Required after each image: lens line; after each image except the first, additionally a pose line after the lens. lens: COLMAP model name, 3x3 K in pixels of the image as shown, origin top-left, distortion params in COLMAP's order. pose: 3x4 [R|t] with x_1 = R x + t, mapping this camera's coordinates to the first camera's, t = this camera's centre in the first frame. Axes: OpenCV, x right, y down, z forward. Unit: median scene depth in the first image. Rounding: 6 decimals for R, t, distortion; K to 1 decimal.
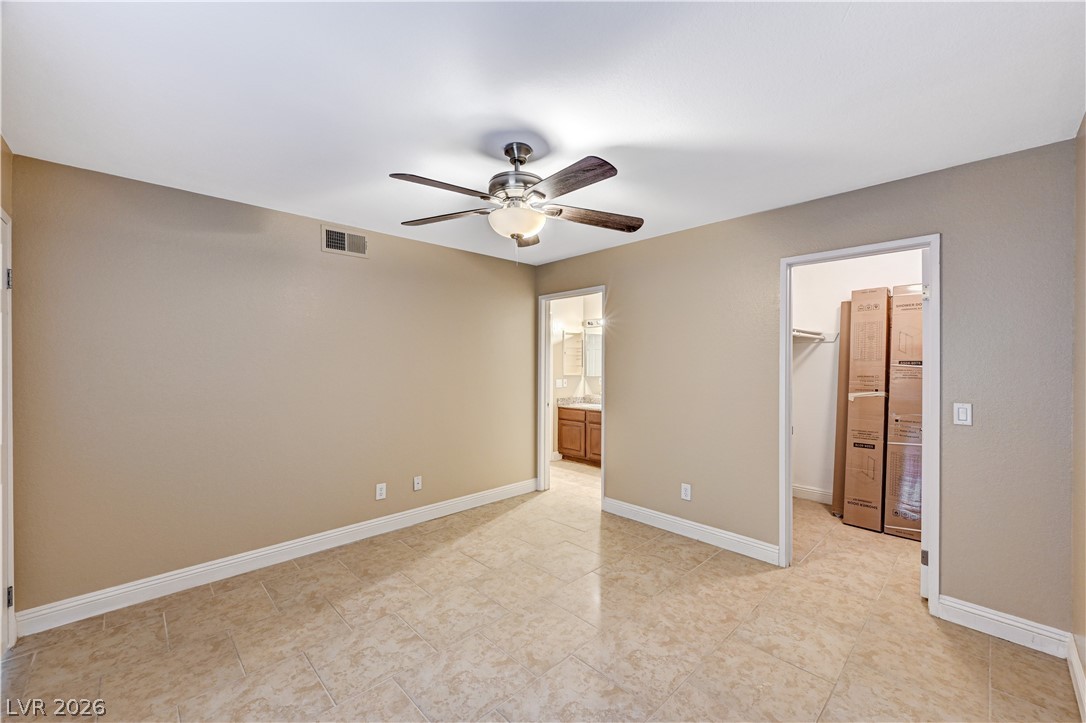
lens RADIAL K [[434.6, 0, 547.3], [0, 434.6, 362.3], [0, 0, 1]] dist [0.002207, 0.000869]
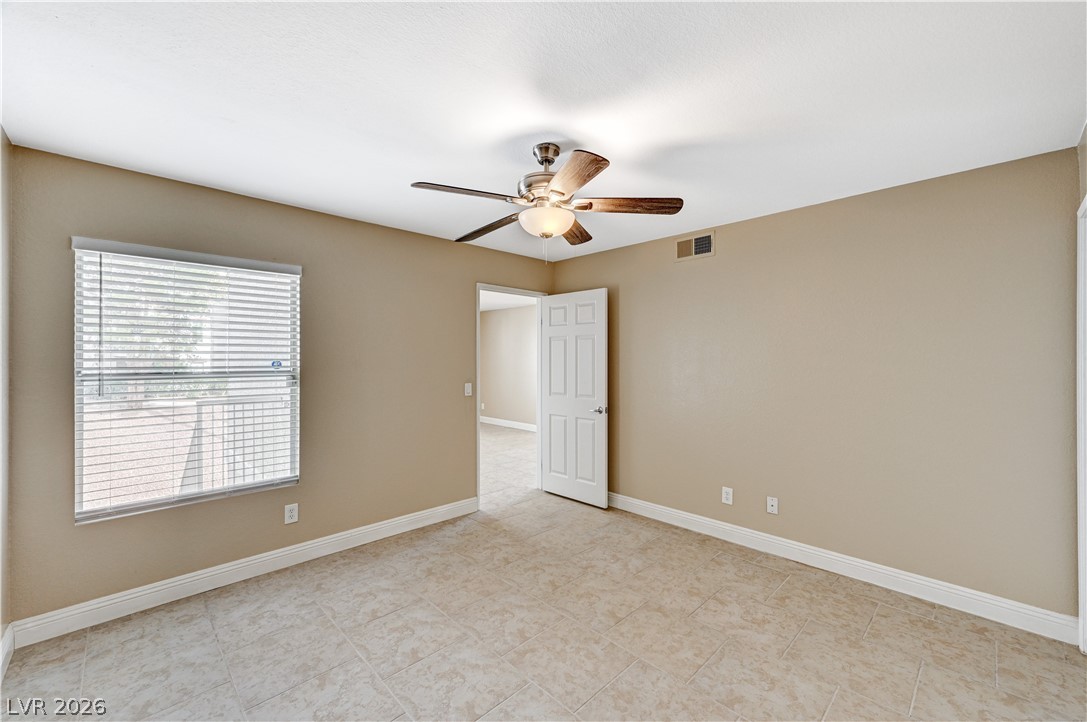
lens RADIAL K [[435.0, 0, 547.8], [0, 435.0, 361.8], [0, 0, 1]] dist [0.002207, 0.000869]
pose [[0.005115, 0.005120, -0.999974, 0.787845], [-0.002189, 0.999985, 0.005109, -0.000062], [0.999985, 0.002163, 0.005126, 0.842115]]
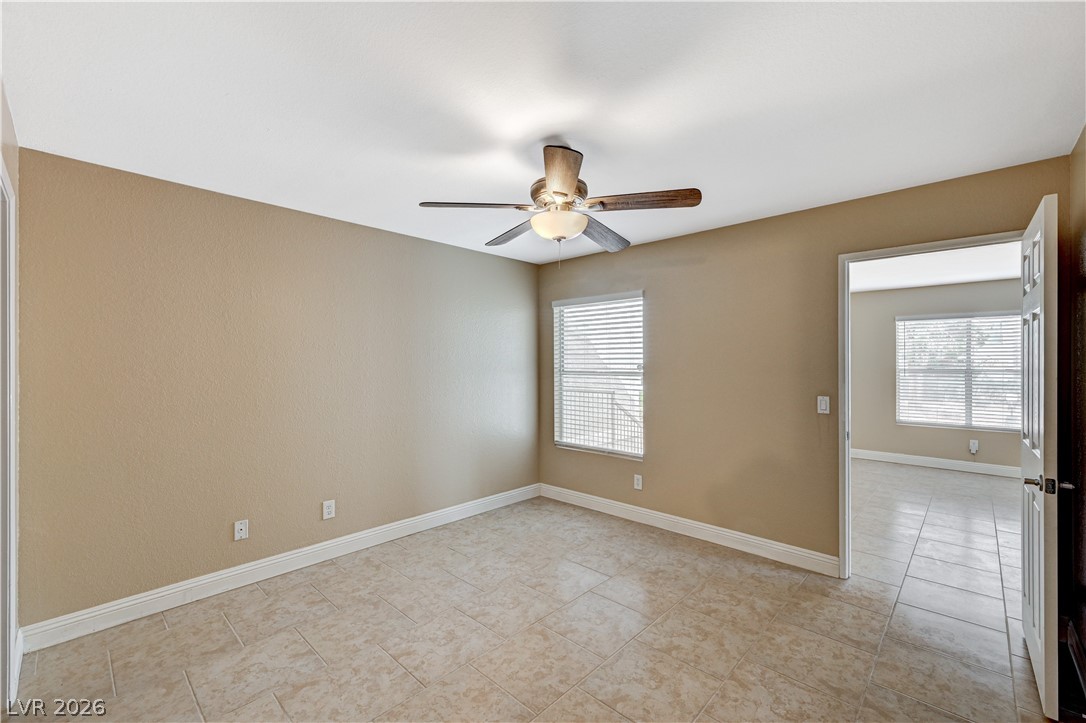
lens RADIAL K [[454.1, 0, 548.6], [0, 454.1, 362.9], [0, 0, 1]] dist [0.001026, 0.000305]
pose [[-0.998953, -0.000041, -0.045754, 0.003737], [-0.000175, 0.999996, 0.002919, -0.005313], [0.045754, 0.002924, -0.998948, 1.727357]]
